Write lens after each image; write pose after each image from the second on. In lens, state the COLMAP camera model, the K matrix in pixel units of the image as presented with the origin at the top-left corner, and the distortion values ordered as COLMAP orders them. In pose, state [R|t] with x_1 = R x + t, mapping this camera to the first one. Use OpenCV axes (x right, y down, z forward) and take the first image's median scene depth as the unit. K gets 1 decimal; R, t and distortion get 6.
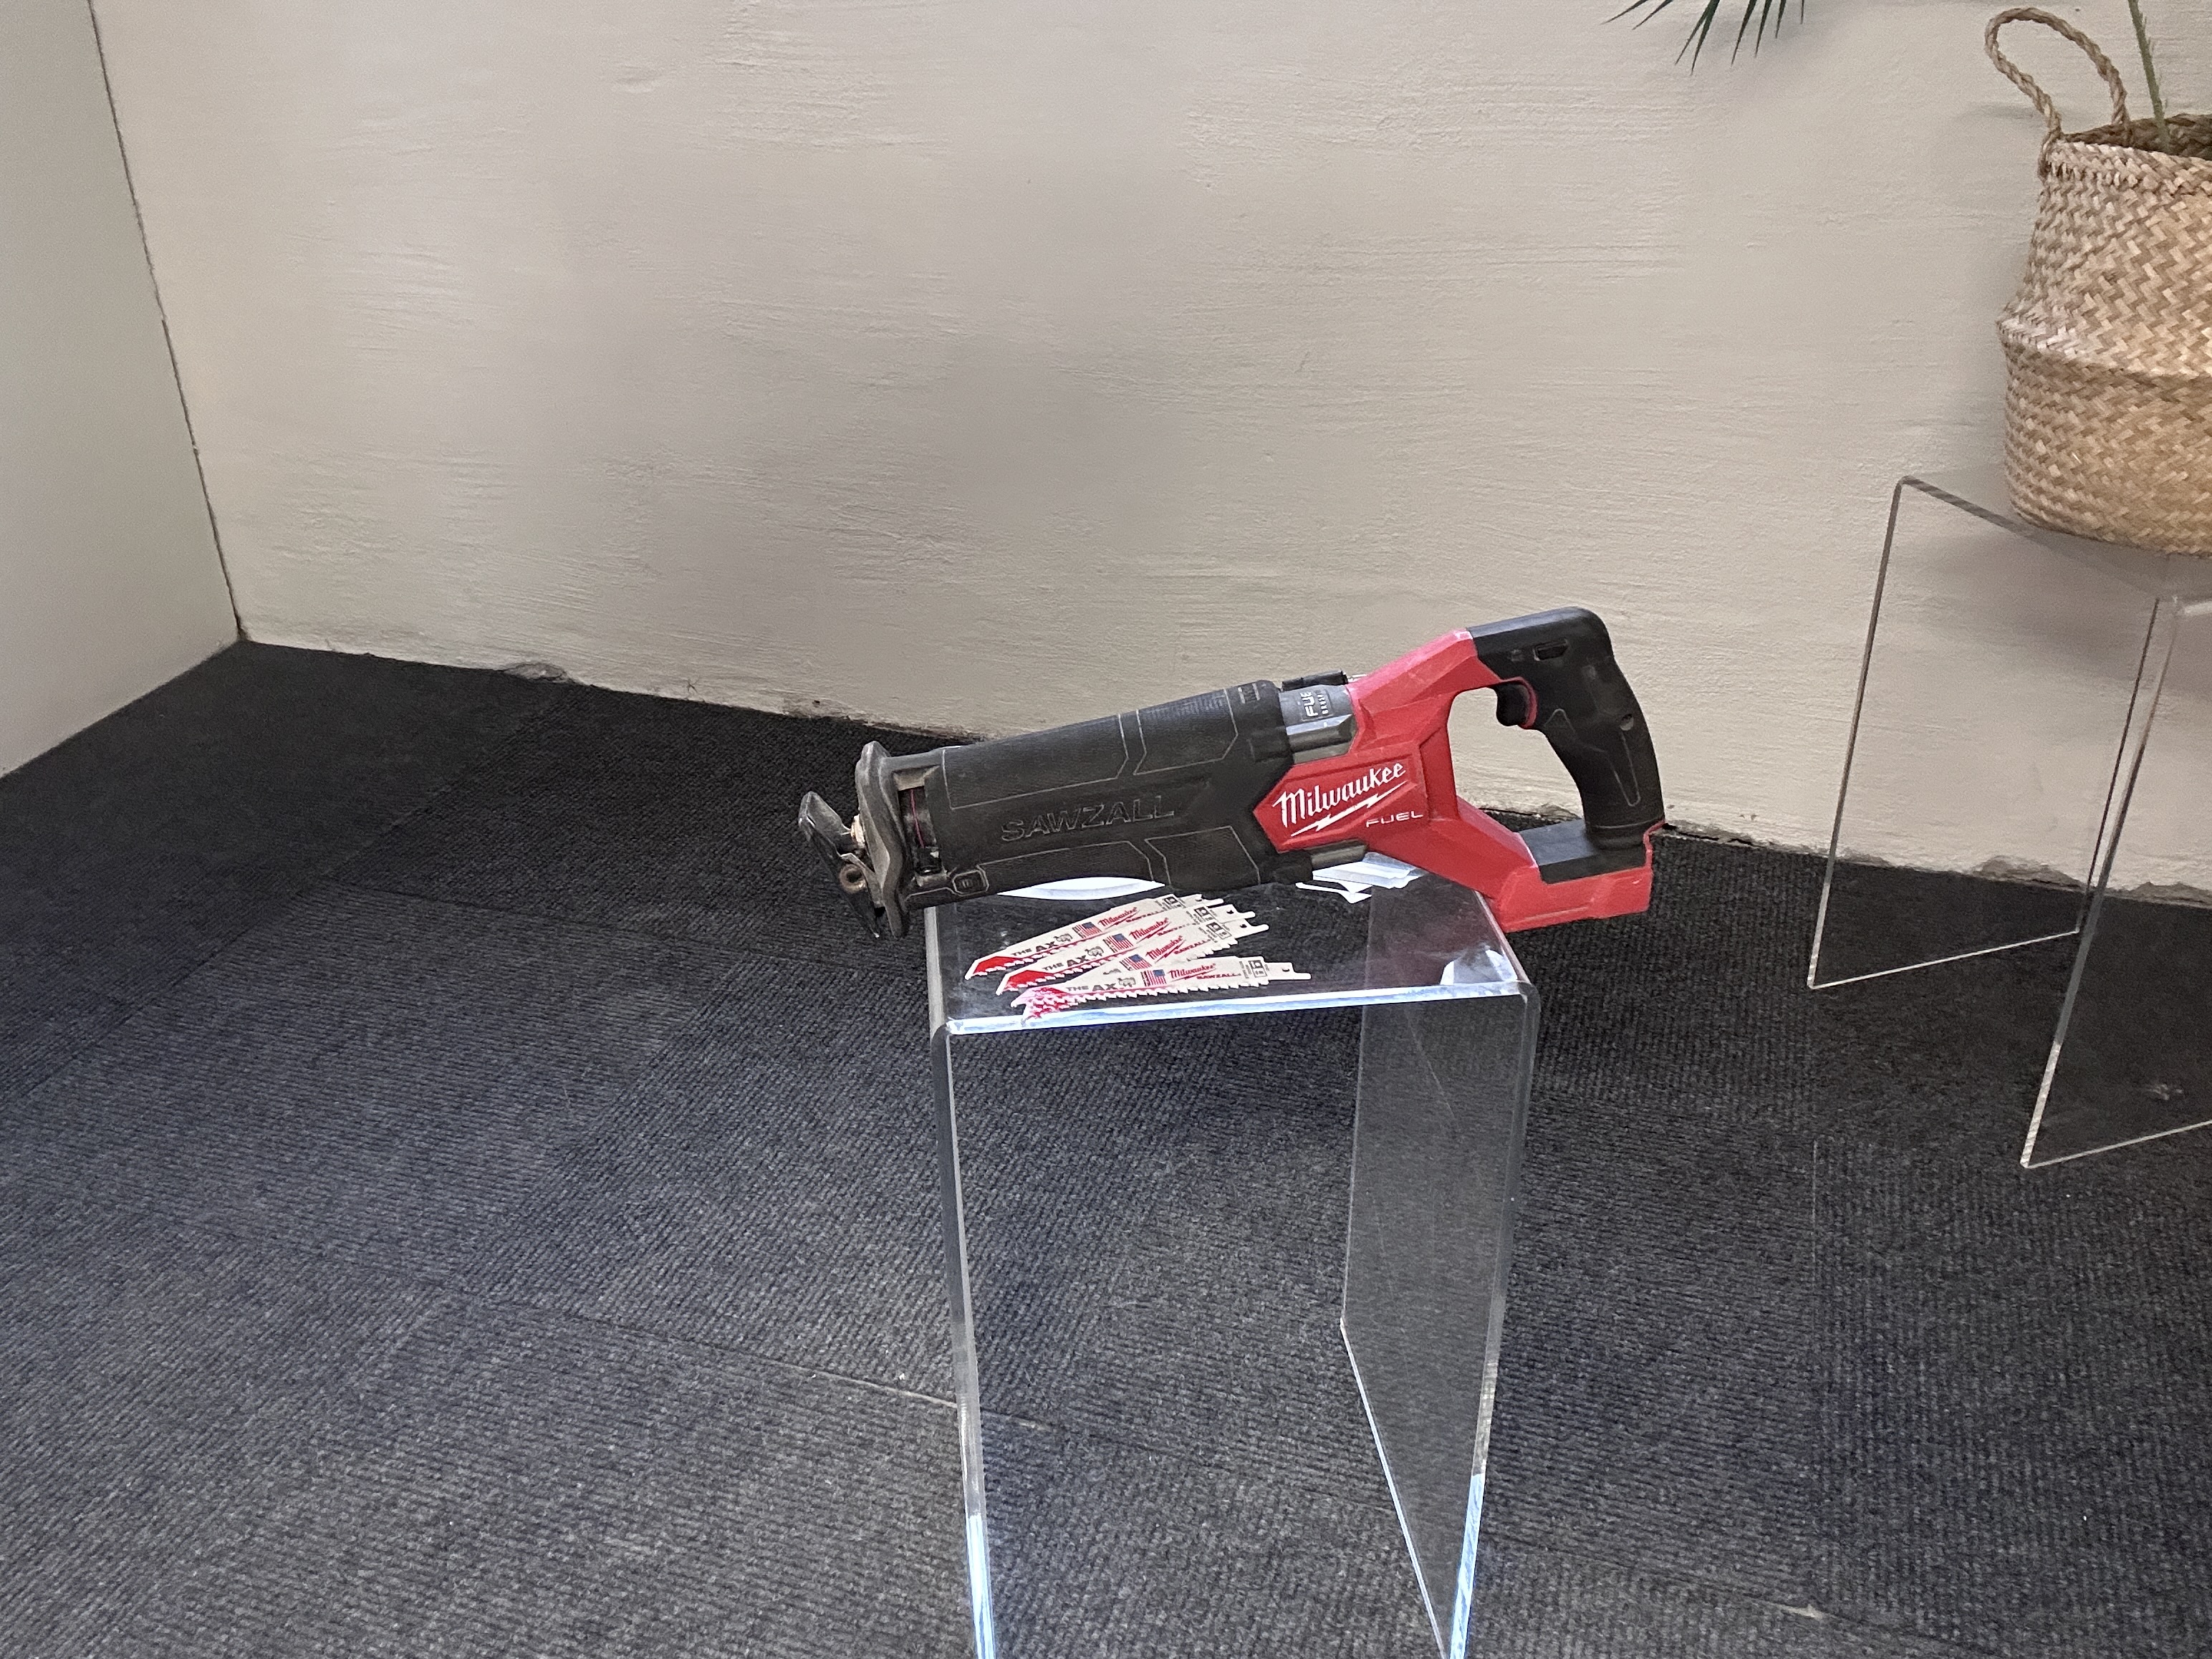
lens RADIAL K [[1921.3, 0, 1107.3], [0, 1921.3, 829.7], [0, 0, 1]] dist [0.096603, -0.153214]
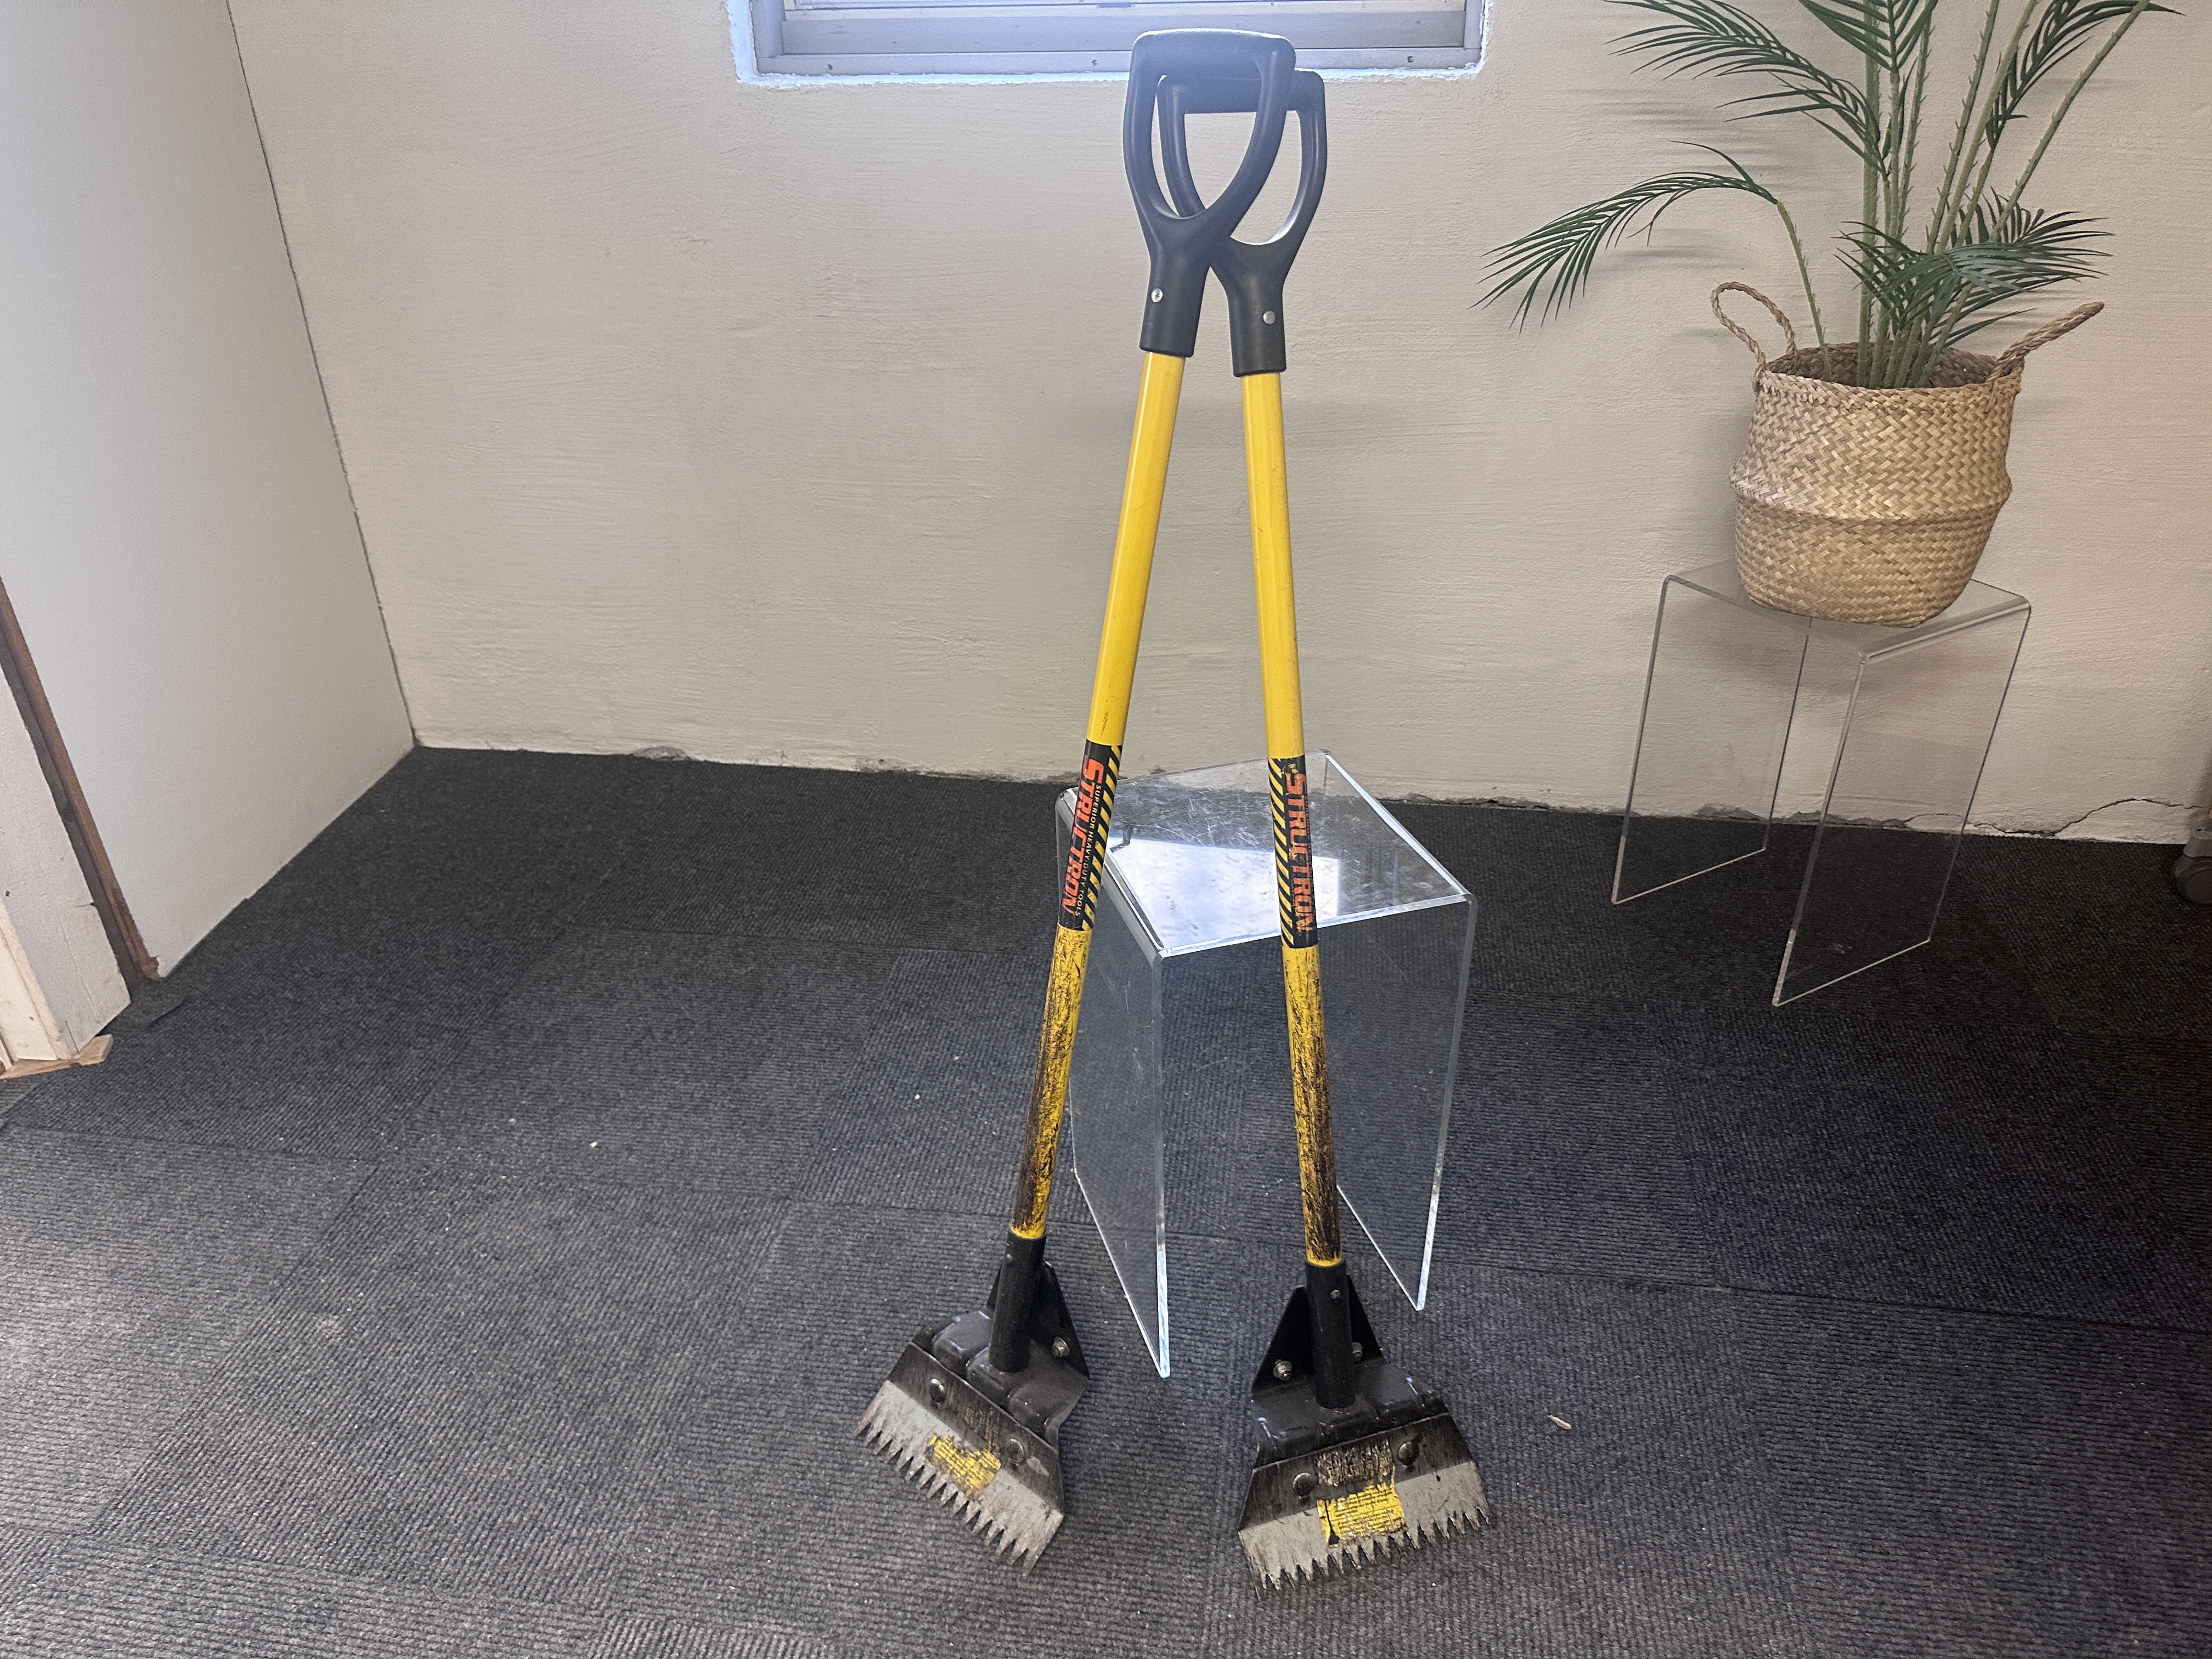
lens RADIAL K [[1520.2, 0, 1100.4], [0, 1520.2, 823.6], [0, 0, 1]] dist [0.073351, -0.152418]
pose [[0.986249, -0.087060, 0.140479, -0.262696], [0.084792, 0.996154, 0.022059, -0.054751], [-0.141859, -0.009844, 0.989838, -0.177193]]
